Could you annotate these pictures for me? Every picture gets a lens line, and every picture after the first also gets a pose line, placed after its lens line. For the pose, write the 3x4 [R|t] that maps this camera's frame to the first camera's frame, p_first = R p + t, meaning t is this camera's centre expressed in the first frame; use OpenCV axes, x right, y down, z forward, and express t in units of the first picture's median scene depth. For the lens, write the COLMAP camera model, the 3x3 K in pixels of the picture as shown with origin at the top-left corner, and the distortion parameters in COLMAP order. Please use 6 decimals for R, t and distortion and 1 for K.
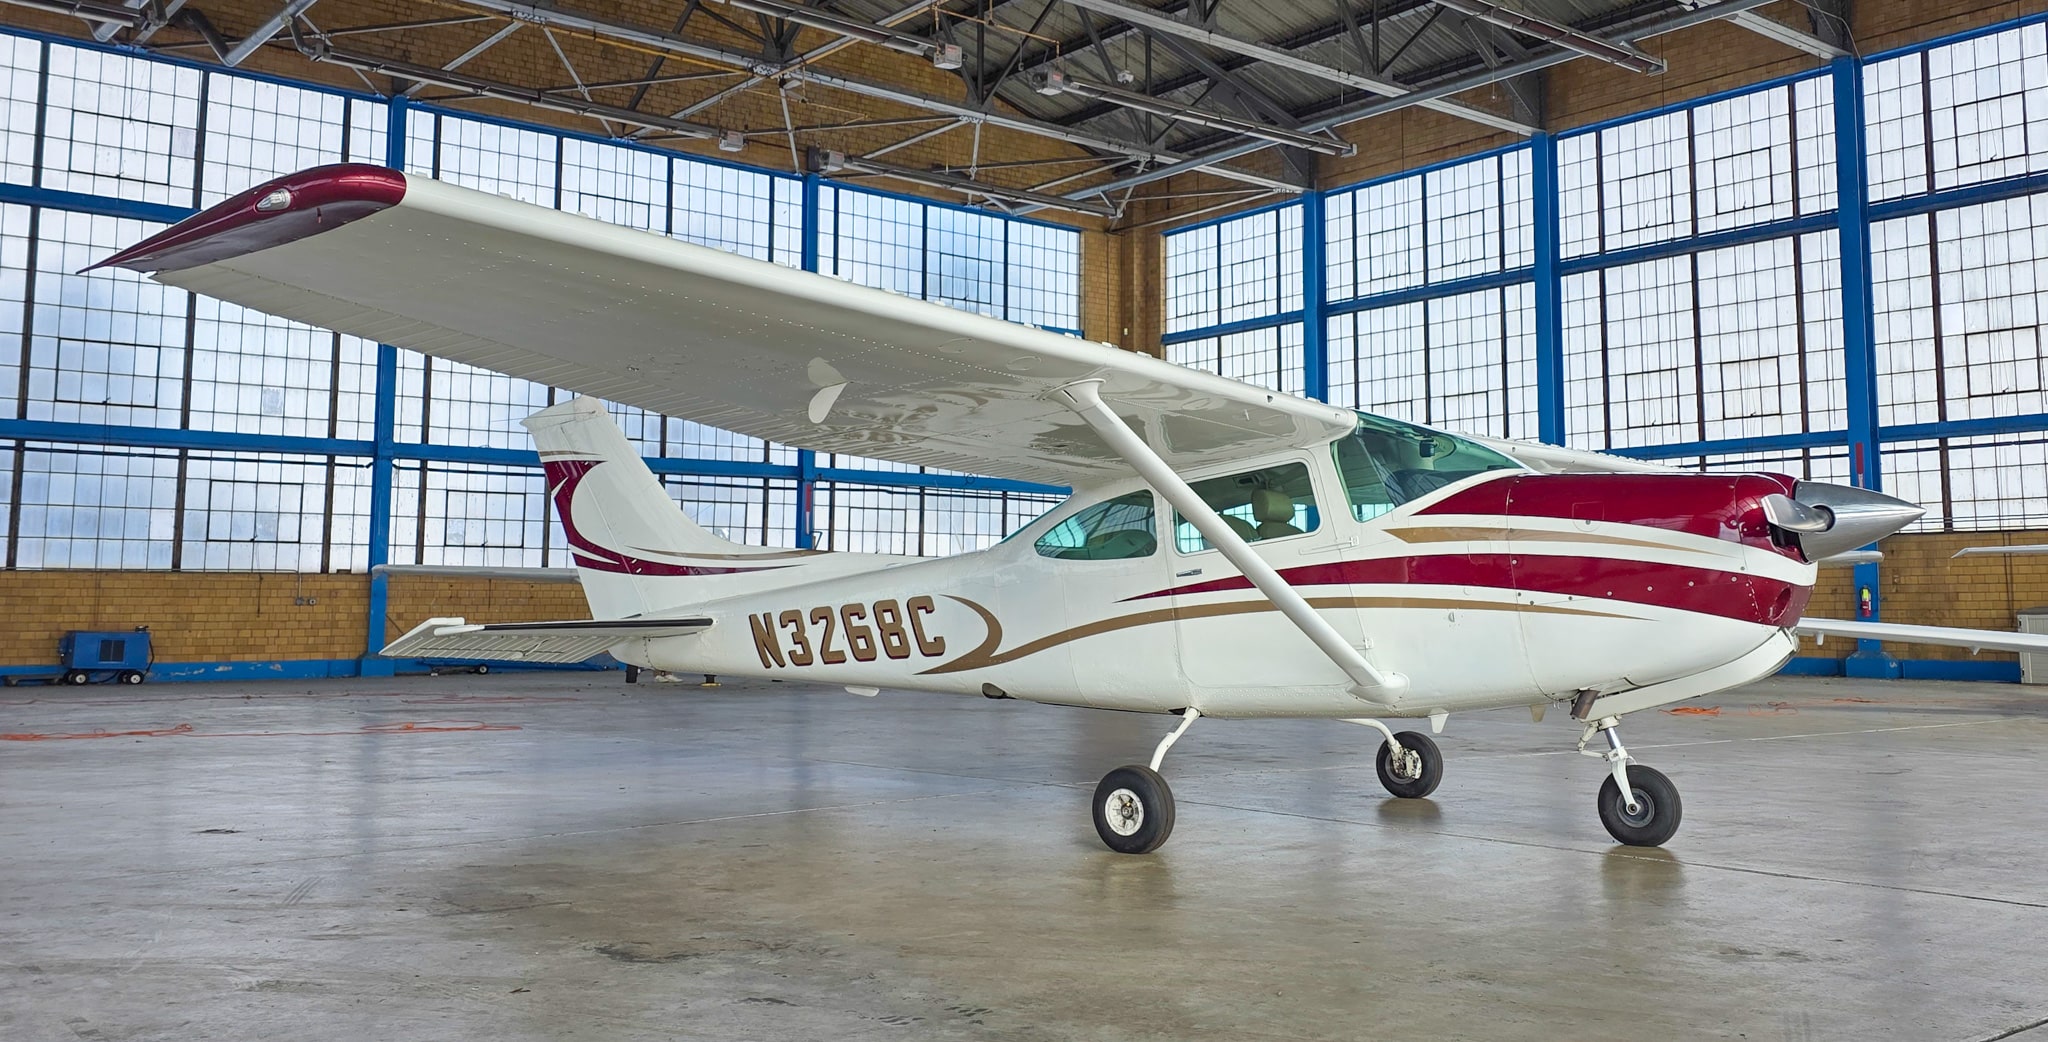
lens RADIAL K [[1852.4, 0, 1099.5], [0, 1852.4, 410.8], [0, 0, 1]] dist [0.087244, -0.078390]
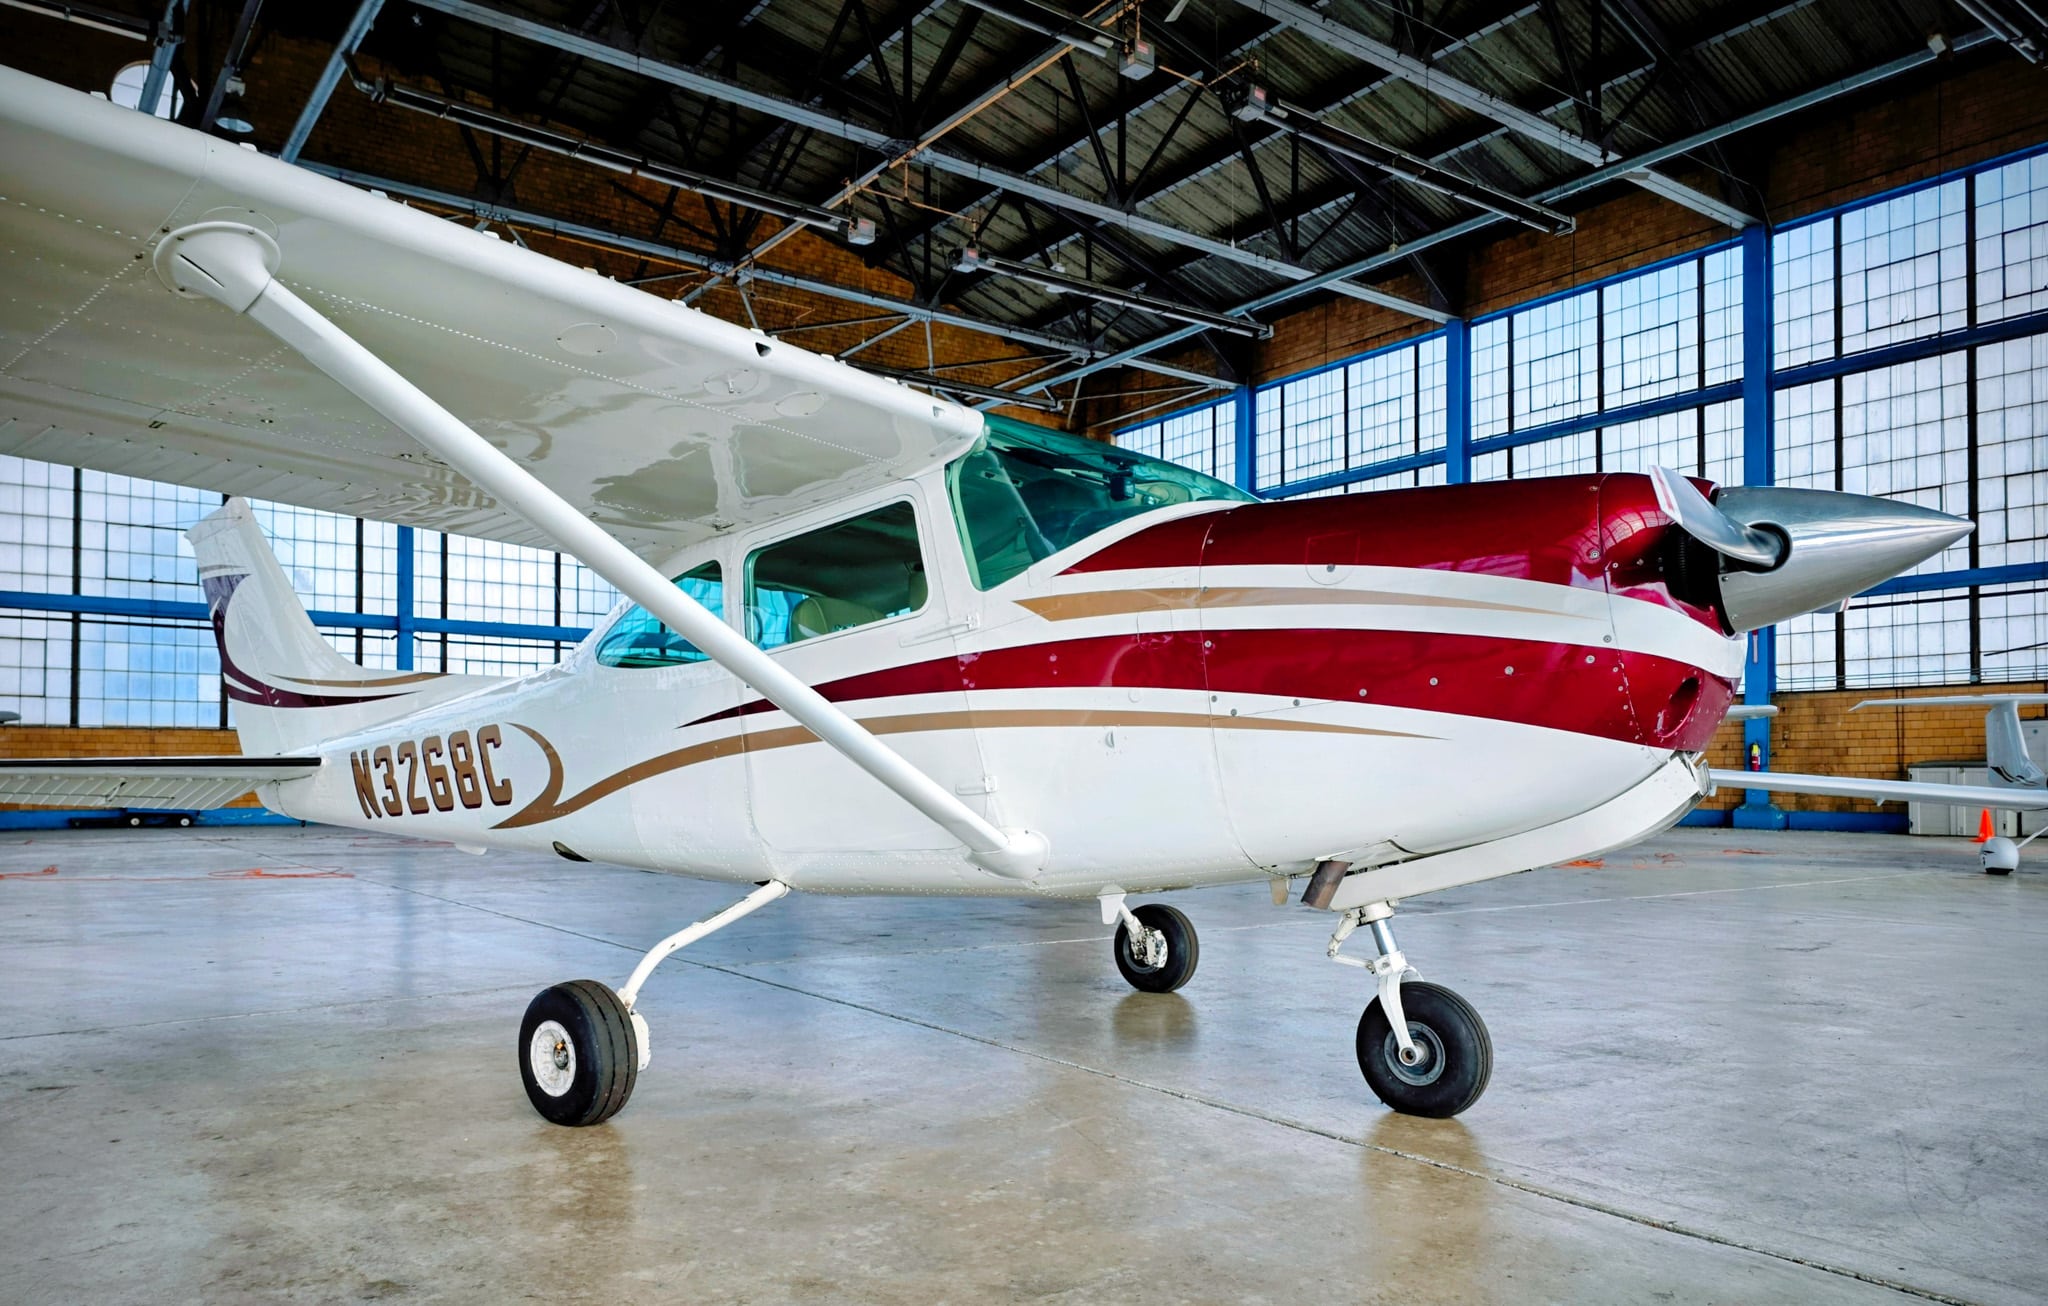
lens RADIAL K [[1457.9, 0, 1006.4], [0, 1457.9, 750.1], [0, 0, 1]] dist [0.052672, -0.037605]
pose [[0.997061, 0.000358, -0.076611, 0.051157], [0.006638, 0.995824, 0.091049, 0.019023], [0.076324, -0.091290, 0.992895, 0.141611]]
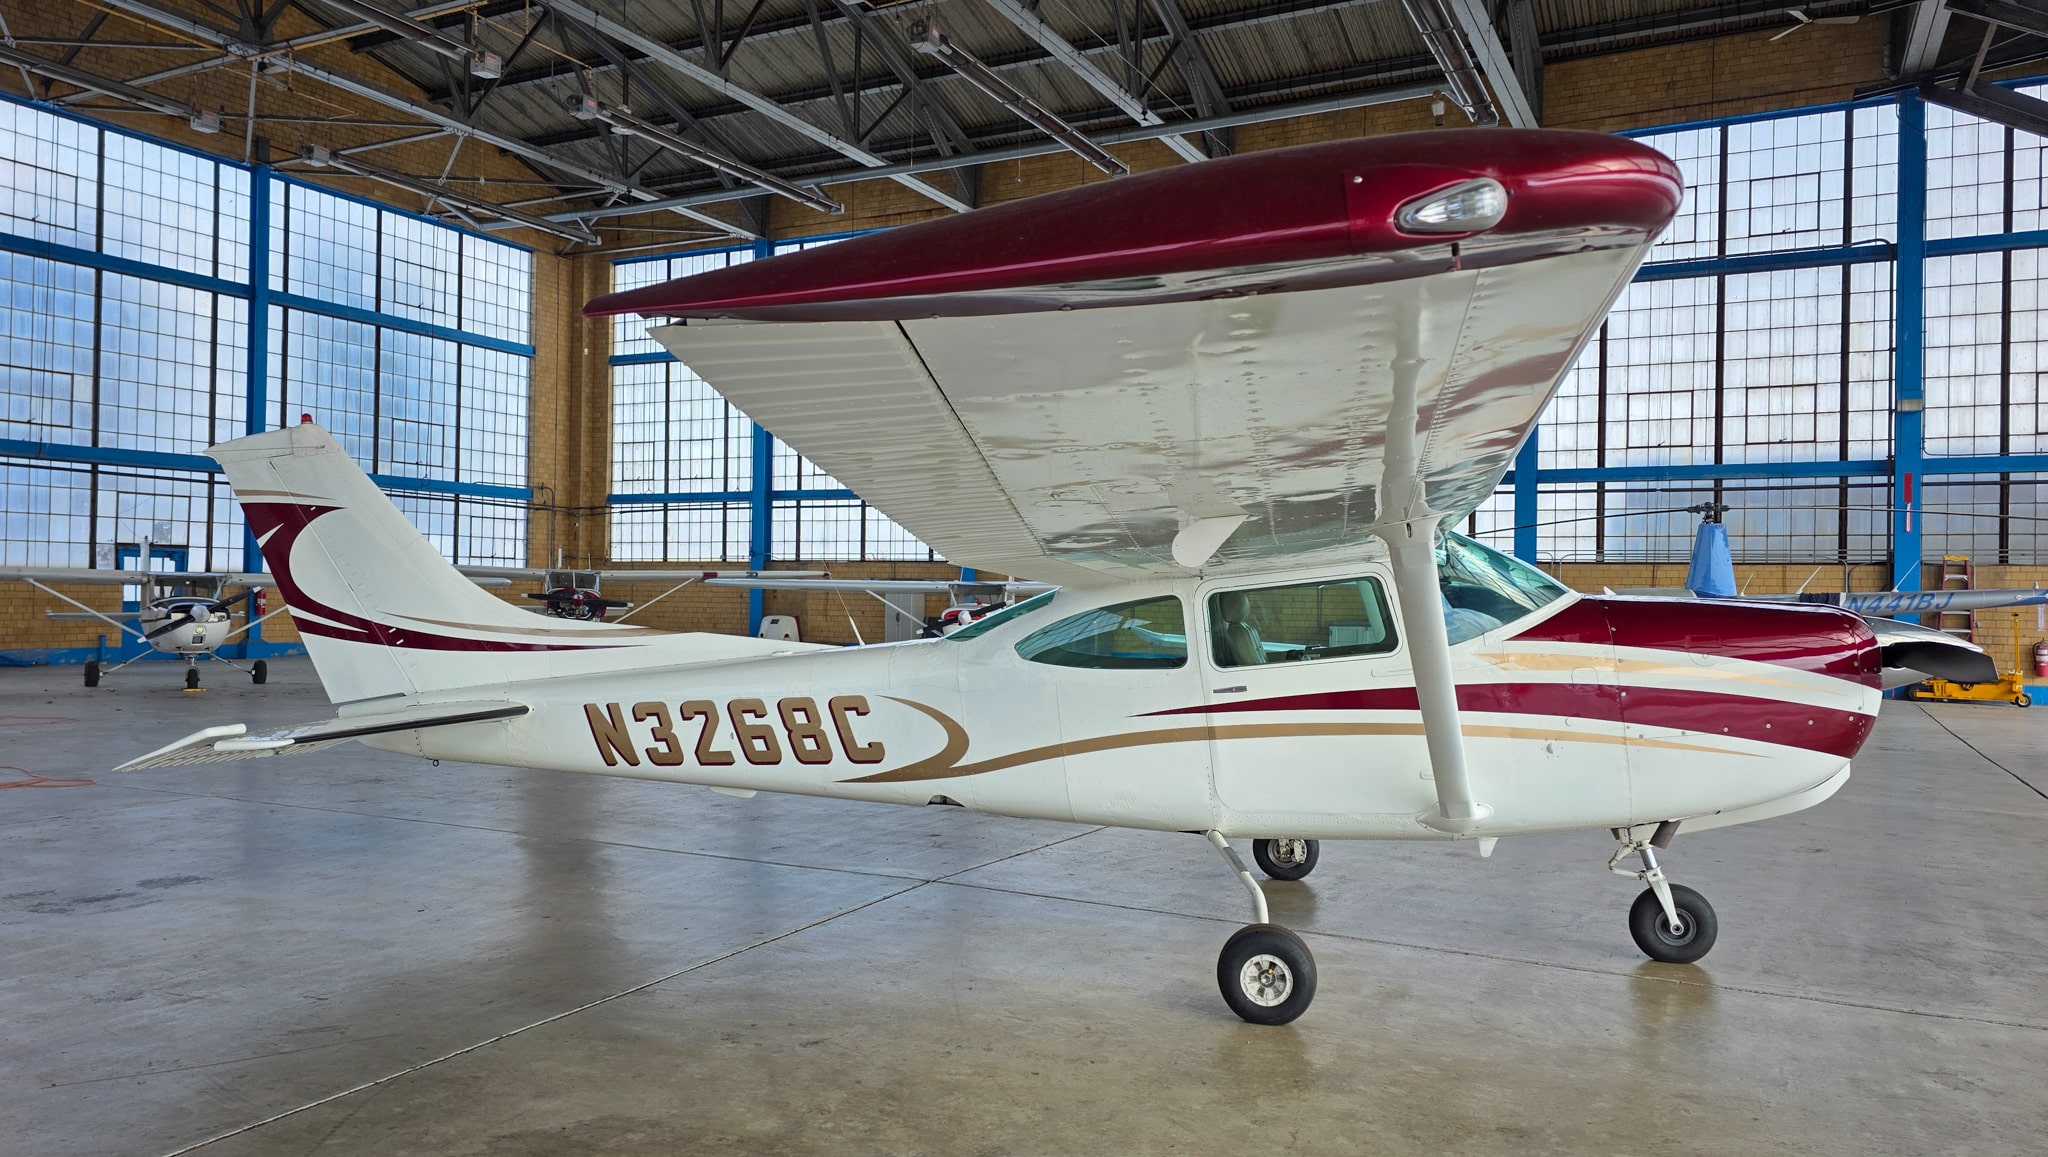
lens RADIAL K [[1484.3, 0, 1033.0], [0, 1484.3, 579.8], [0, 0, 1]] dist [0.047650, -0.036715]
pose [[0.923881, 0.019064, 0.382205, -0.094117], [-0.058898, 0.993942, 0.092794, -0.008295], [-0.378120, -0.108242, 0.919407, 0.107143]]
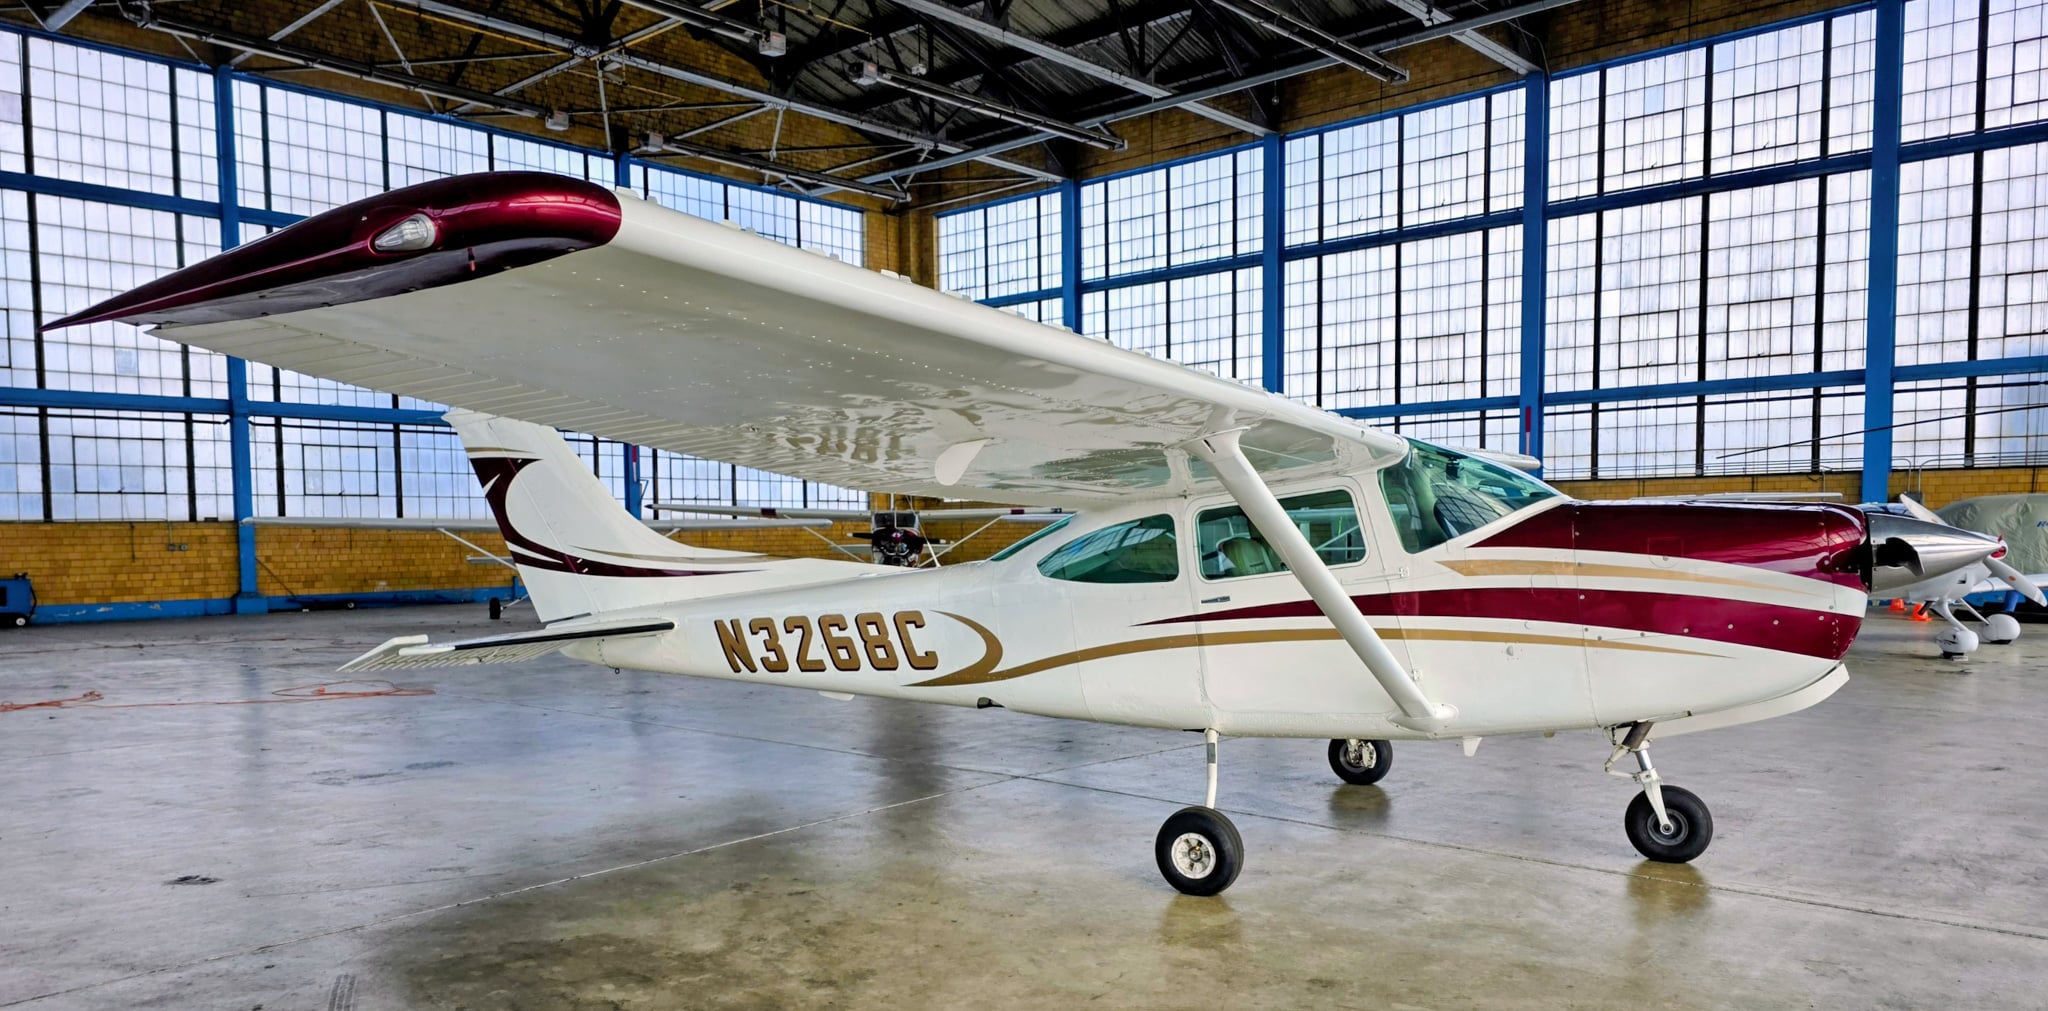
lens RADIAL K [[1478.1, 0, 1032.1], [0, 1478.1, 623.3], [0, 0, 1]] dist [0.059457, -0.048259]
pose [[0.990955, -0.017678, 0.133024, -0.044978], [-0.005848, 0.984654, 0.174420, -0.010745], [-0.134066, -0.173620, 0.975645, 0.069967]]
